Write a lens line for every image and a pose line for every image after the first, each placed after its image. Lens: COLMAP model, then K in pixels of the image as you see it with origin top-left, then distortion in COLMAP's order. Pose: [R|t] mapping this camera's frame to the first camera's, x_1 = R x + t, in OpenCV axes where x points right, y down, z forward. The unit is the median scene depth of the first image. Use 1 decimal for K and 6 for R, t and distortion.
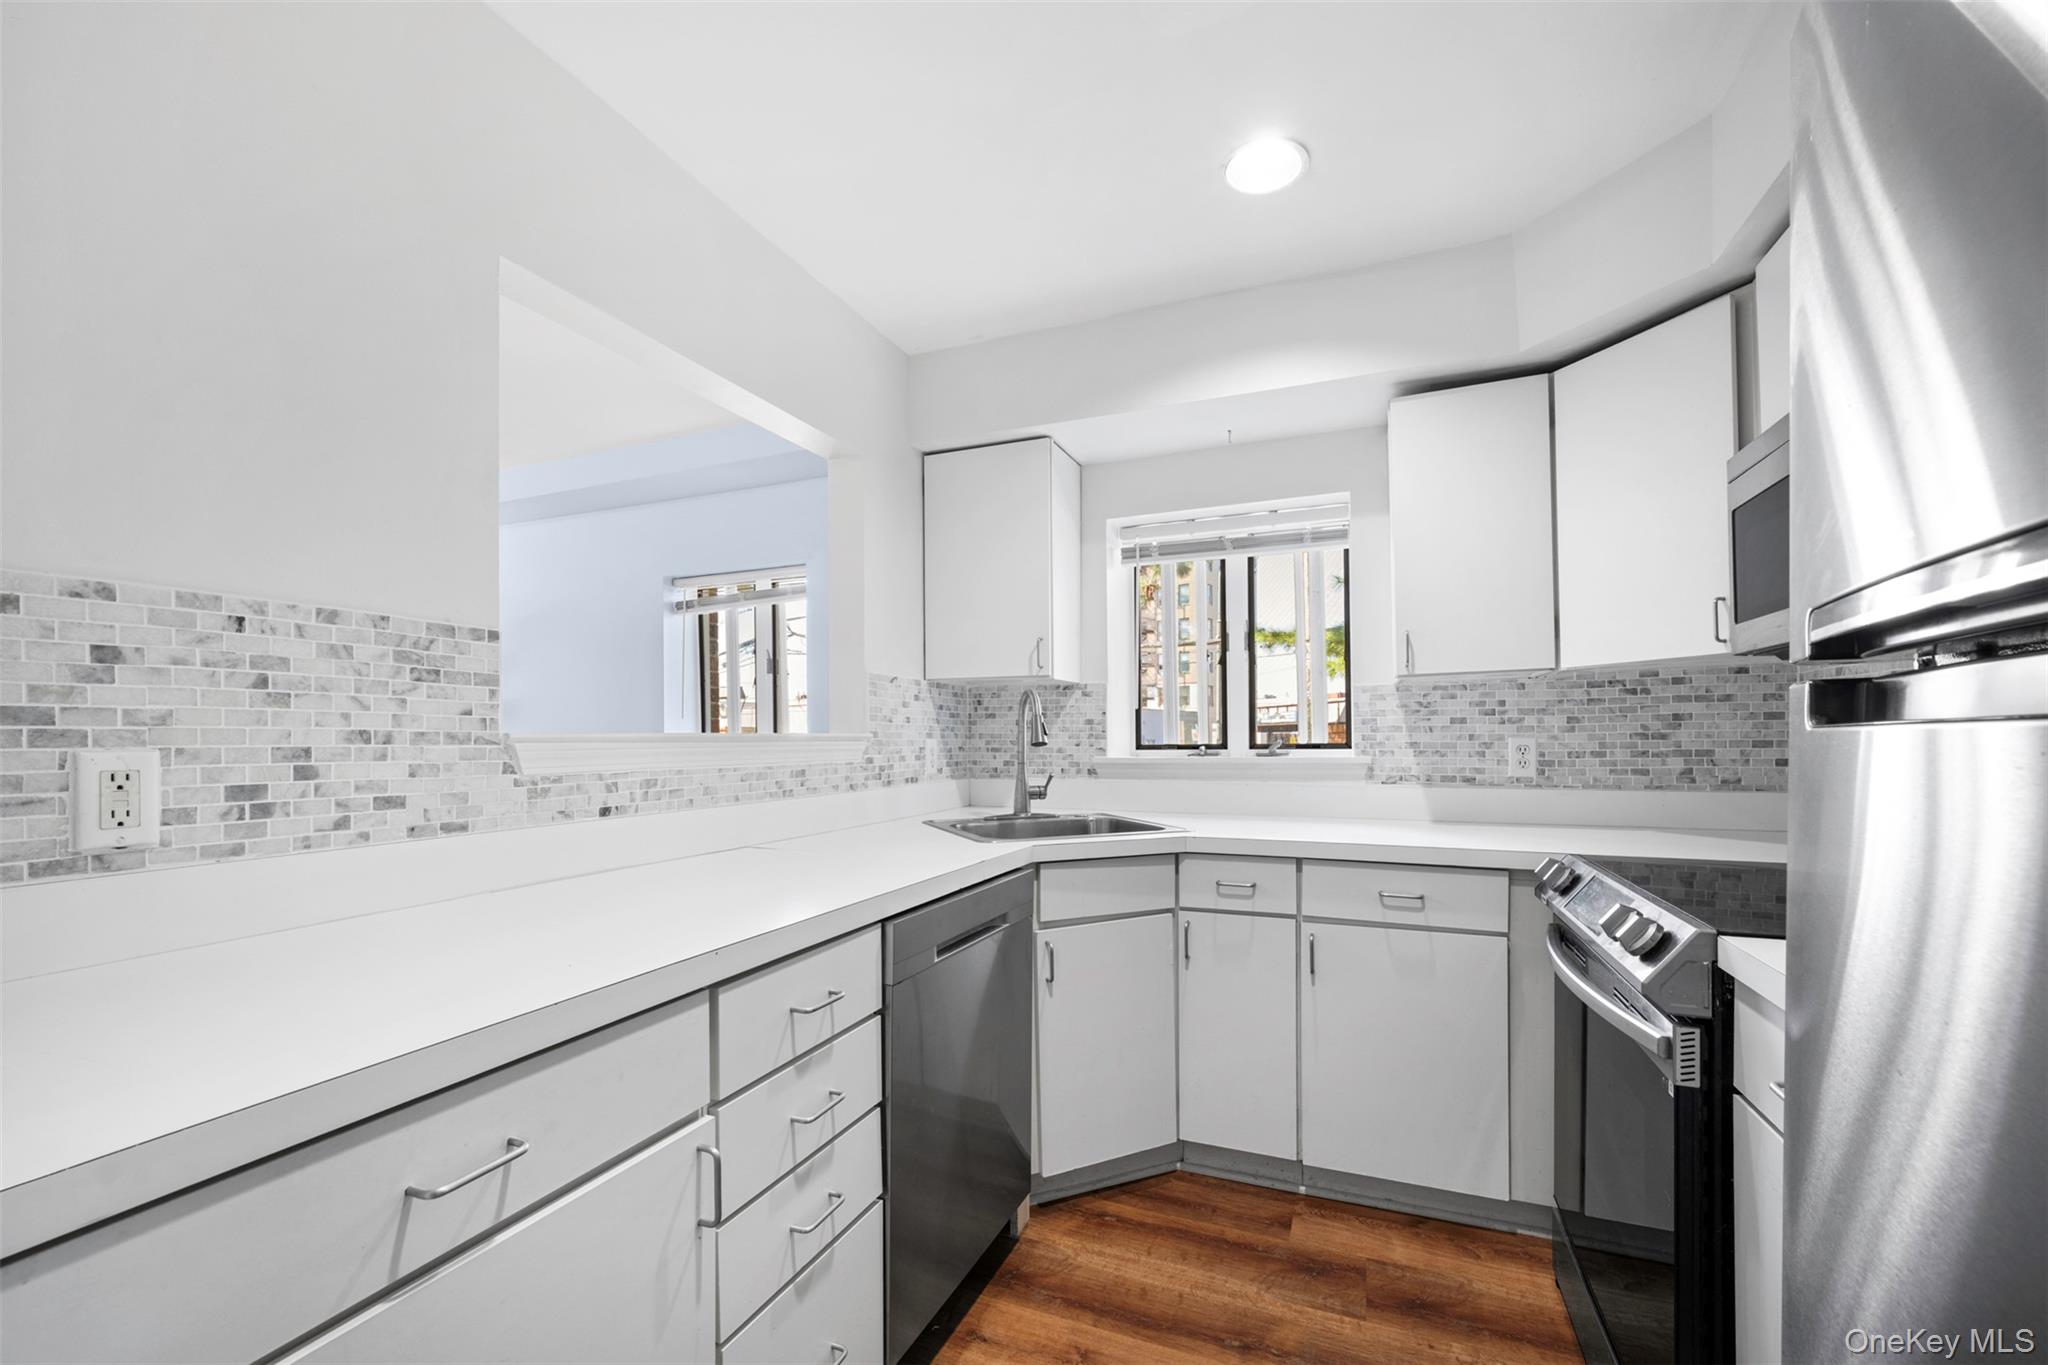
lens RADIAL K [[817.3, 0, 1032.7], [0, 817.3, 740.8], [0, 0, 1]] dist [-0.001204, -0.000151]
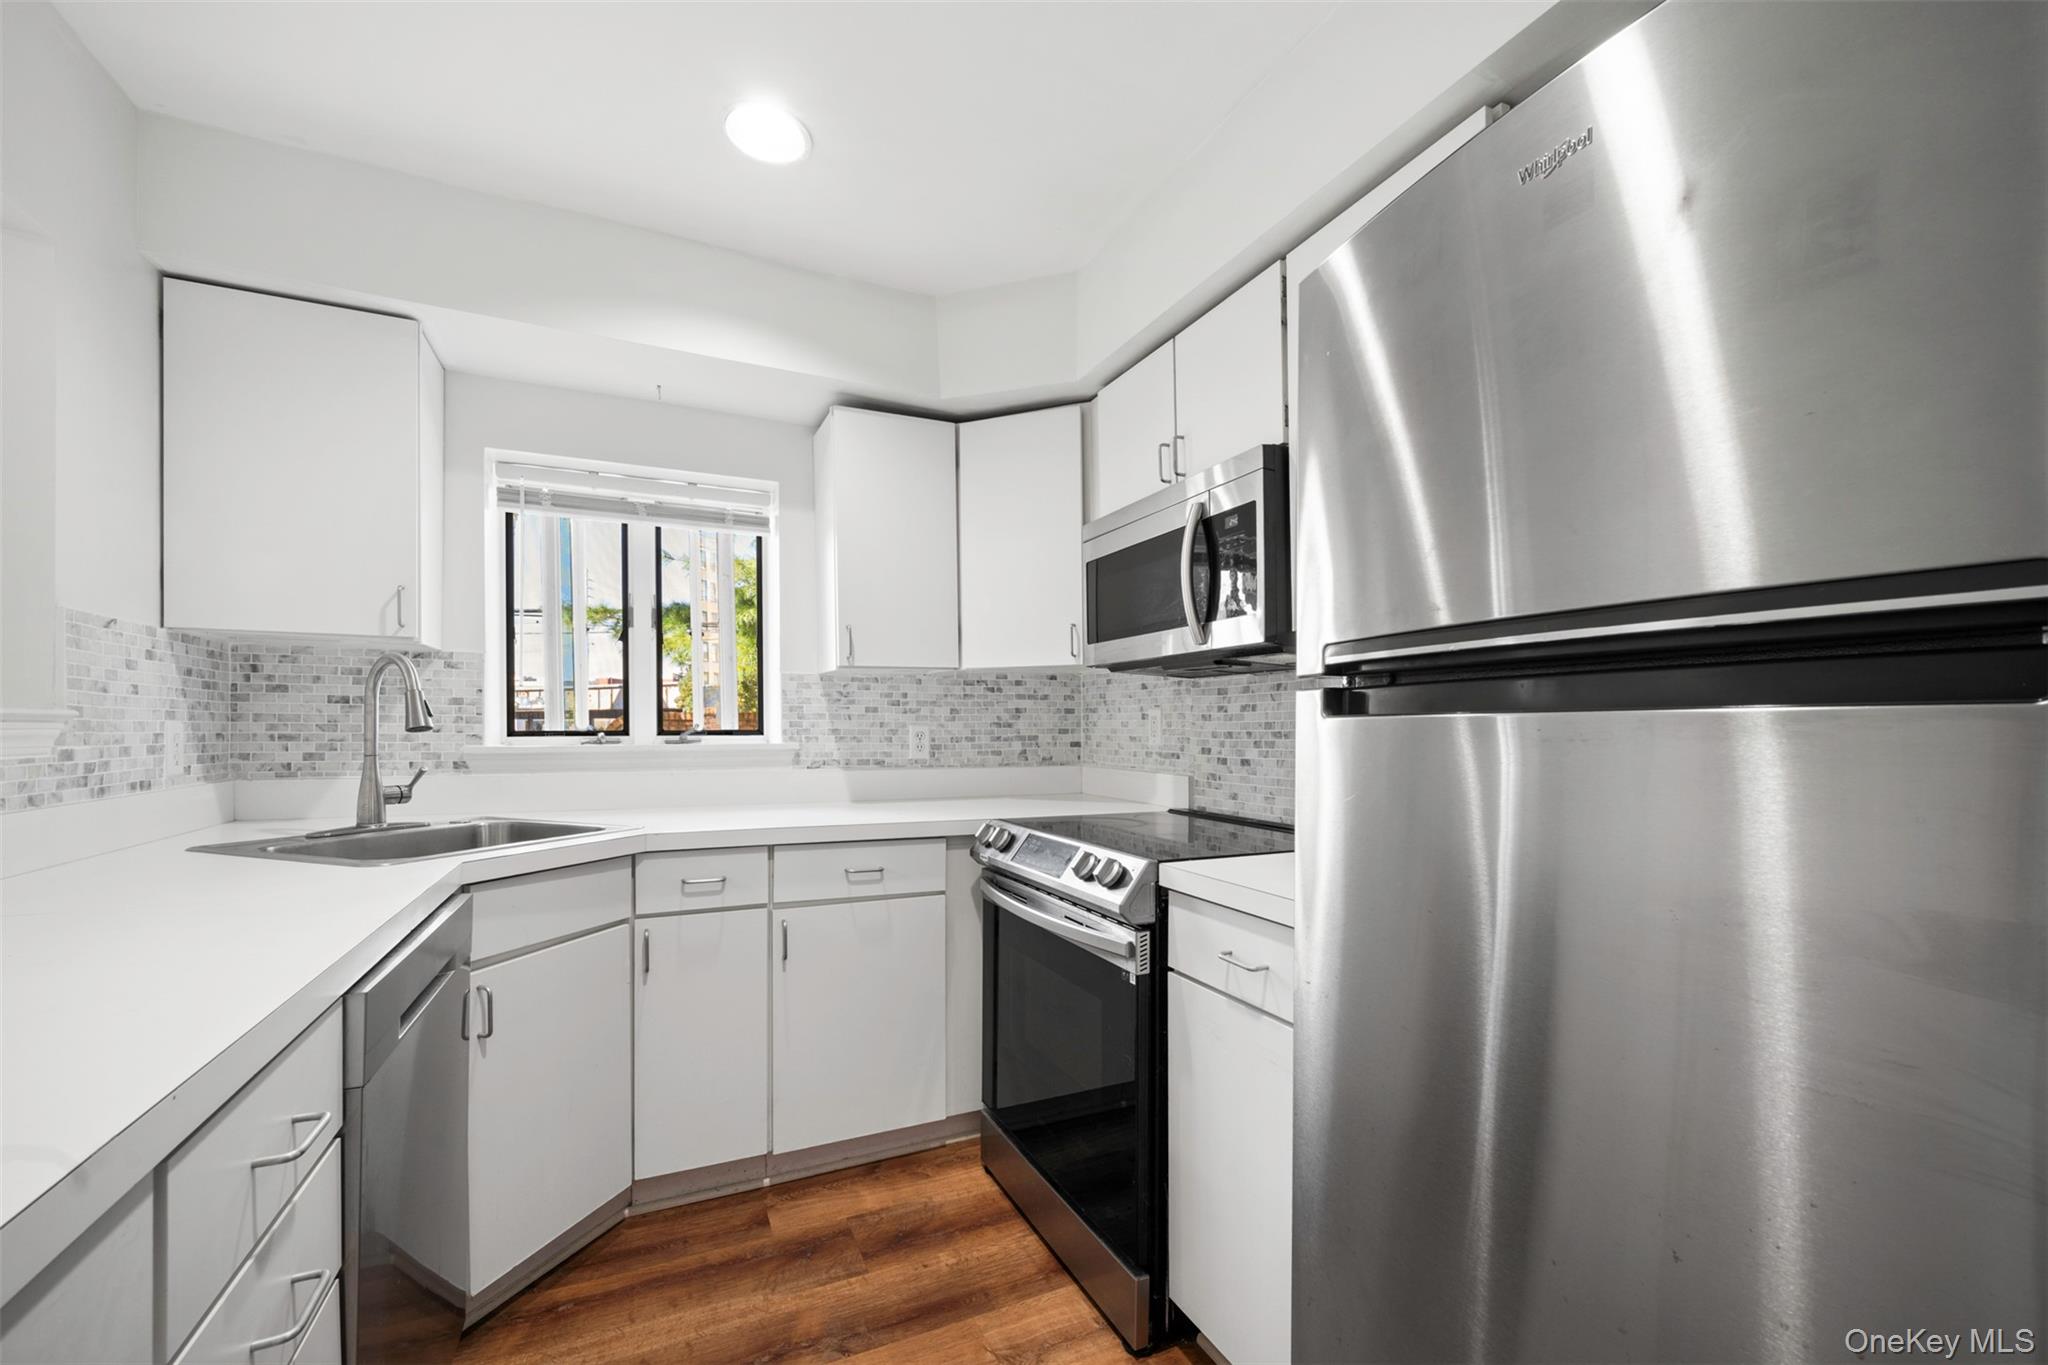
lens RADIAL K [[824.4, 0, 1031.7], [0, 824.4, 727.2], [0, 0, 1]] dist [-0.000615, -0.000080]
pose [[0.684178, 0.006281, 0.729288, -0.161430], [-0.004564, 0.999980, -0.004330, 0.003171], [-0.729300, -0.000366, 0.684193, 0.077664]]
